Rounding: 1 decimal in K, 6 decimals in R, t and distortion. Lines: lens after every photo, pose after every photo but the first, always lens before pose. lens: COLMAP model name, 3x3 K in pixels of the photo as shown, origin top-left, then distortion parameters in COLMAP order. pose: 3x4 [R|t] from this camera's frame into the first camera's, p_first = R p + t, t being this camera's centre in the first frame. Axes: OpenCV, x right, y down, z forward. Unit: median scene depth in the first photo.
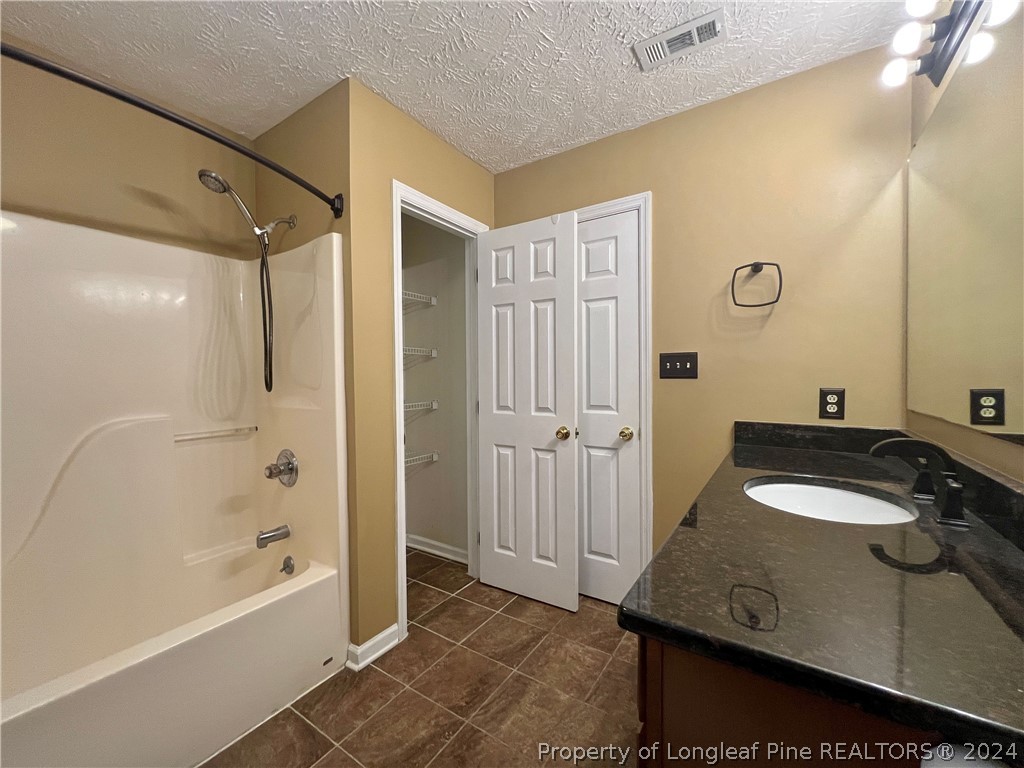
lens RADIAL K [[415.6, 0, 512.0], [0, 415.6, 384.0], [0, 0, 1]] dist [-0.001749, -0.000049]
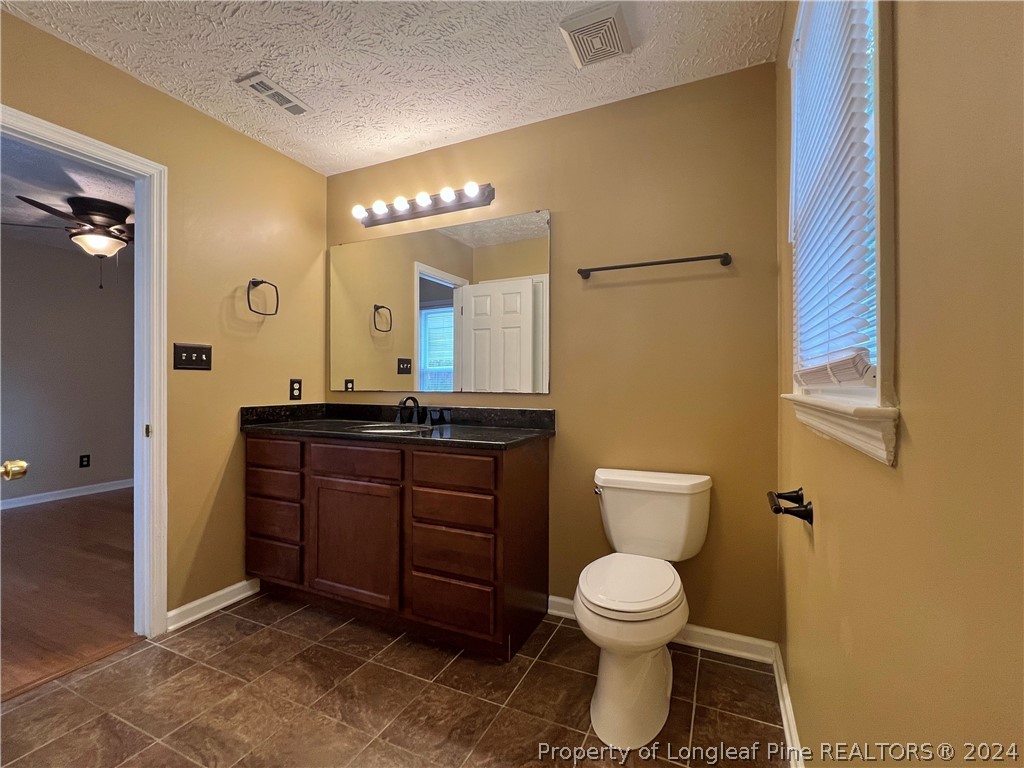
lens RADIAL K [[473.1, 0, 510.2], [0, 473.1, 381.1], [0, 0, 1]] dist [0.001991, 0.000260]
pose [[-0.148982, 0.003409, 0.988834, -0.933883], [0.014061, 0.999900, -0.001329, 0.028667], [-0.988740, 0.013706, -0.149015, 0.458023]]
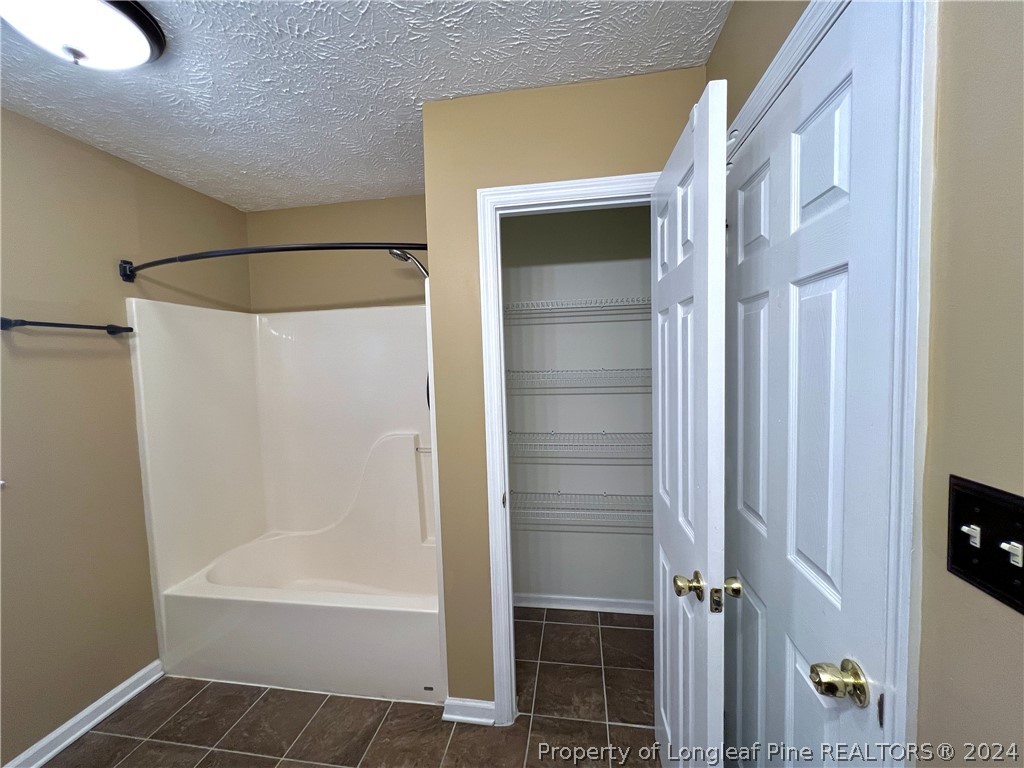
lens RADIAL K [[415.6, 0, 512.0], [0, 415.6, 384.0], [0, 0, 1]] dist [-0.001749, -0.000049]
pose [[0.418245, 0.056618, -0.906568, 0.533752], [0.003525, 0.997947, 0.063952, -0.165842], [0.908328, -0.029943, 0.417186, 0.735098]]
